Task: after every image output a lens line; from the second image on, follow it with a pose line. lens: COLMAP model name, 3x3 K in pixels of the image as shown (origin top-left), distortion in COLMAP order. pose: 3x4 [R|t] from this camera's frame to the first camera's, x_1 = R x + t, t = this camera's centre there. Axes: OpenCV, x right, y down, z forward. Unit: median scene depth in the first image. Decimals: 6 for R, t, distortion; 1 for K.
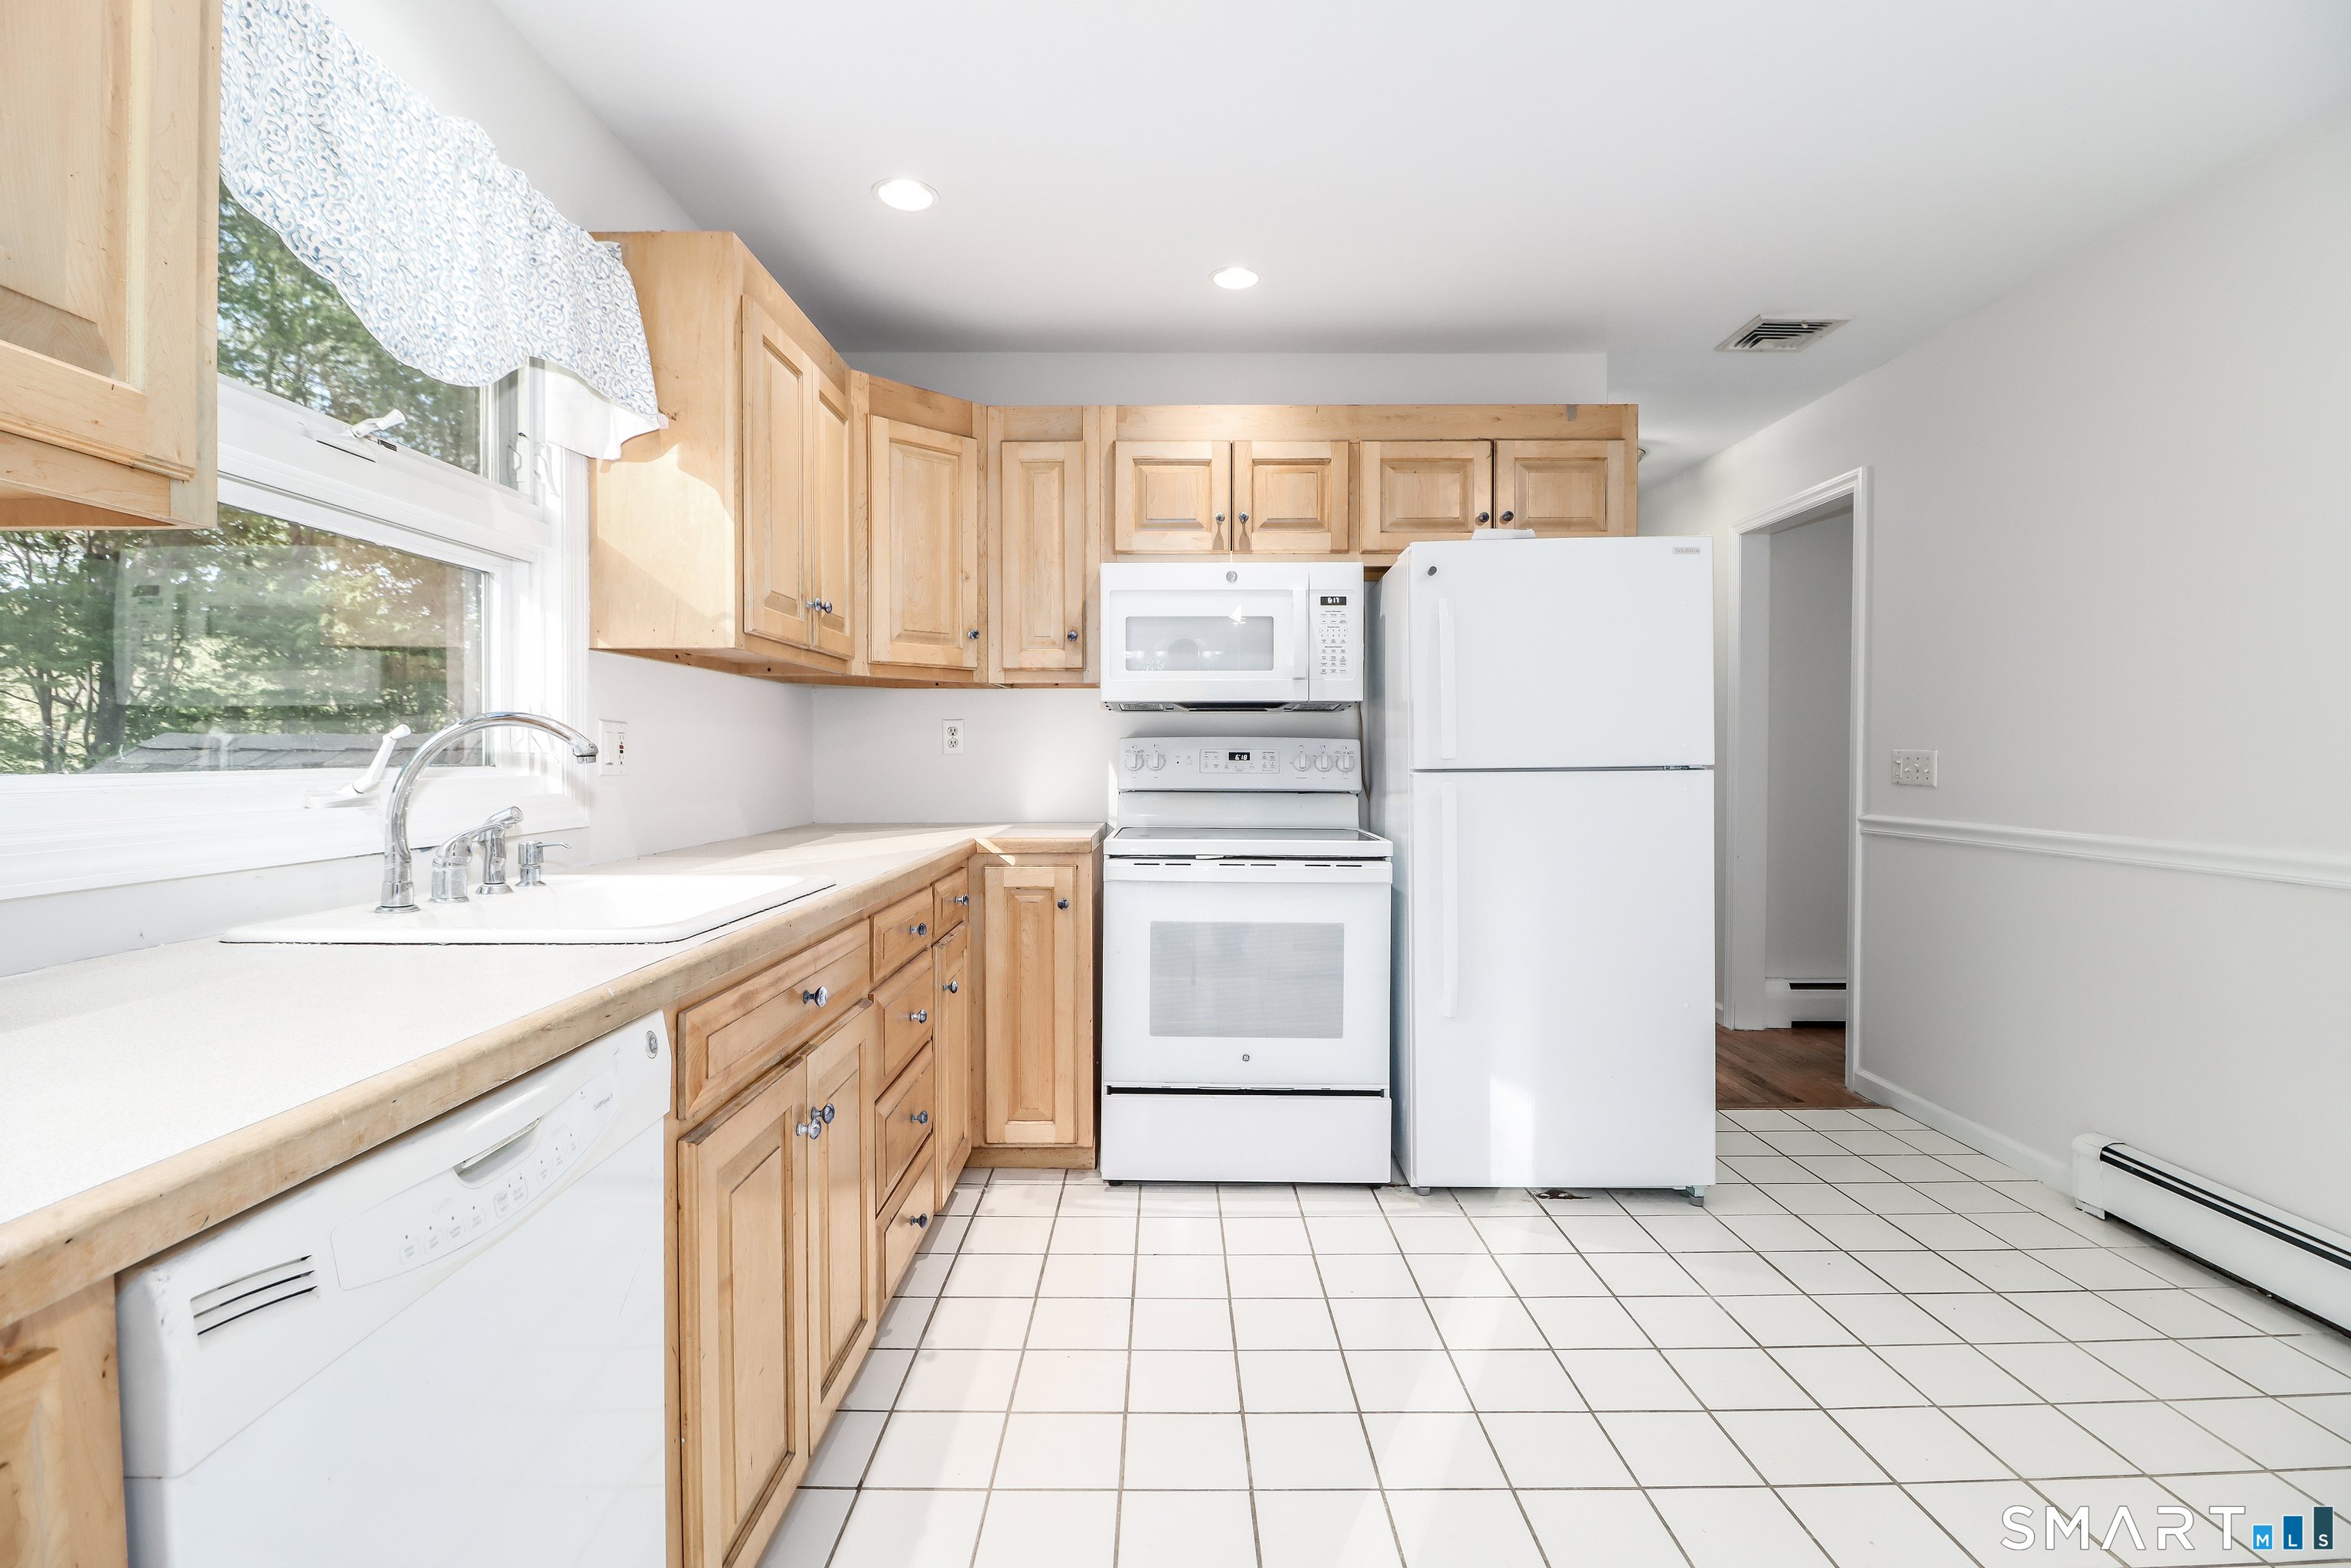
lens RADIAL K [[1092.0, 0, 1178.0], [0, 1092.0, 767.5], [0, 0, 1]] dist [0.005580, -0.013718]
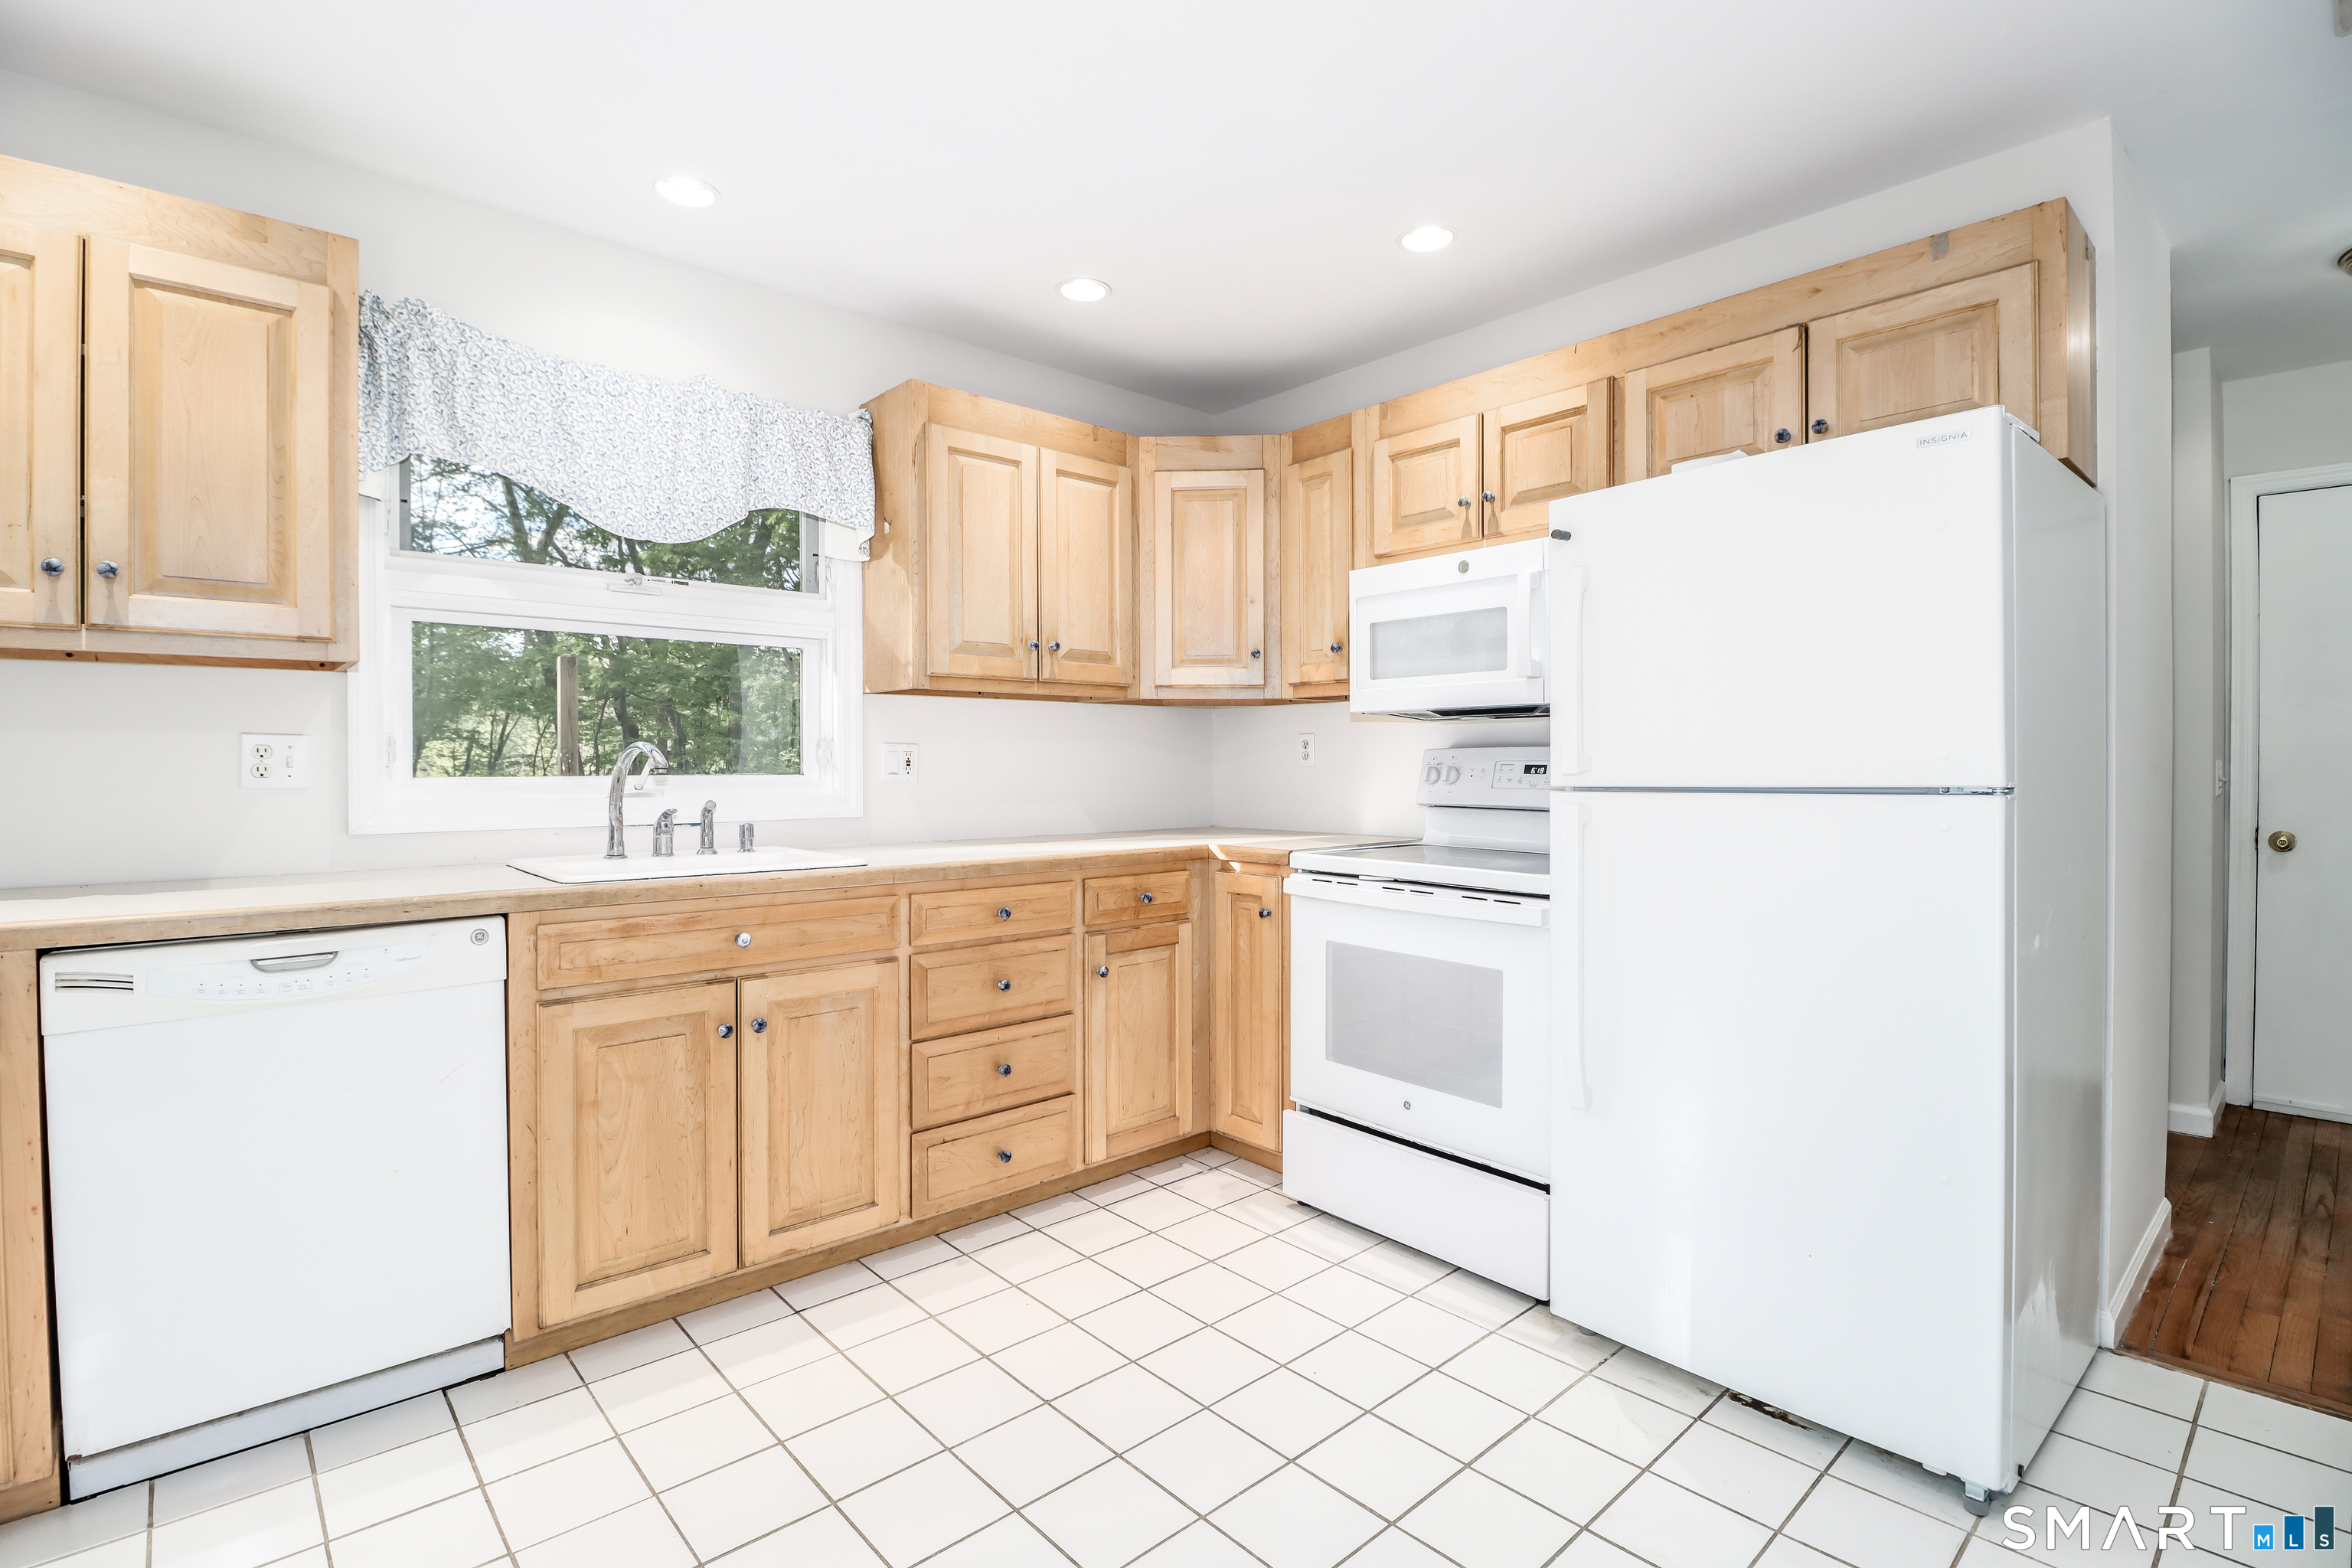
lens RADIAL K [[1092.5, 0, 1178.5], [0, 1092.5, 767.5], [0, 0, 1]] dist [0.005580, -0.013718]
pose [[0.673972, 0.002293, -0.738753, 0.547321], [-0.008752, 0.999950, -0.004881, -0.005470], [0.738705, 0.009755, 0.673958, 0.231364]]
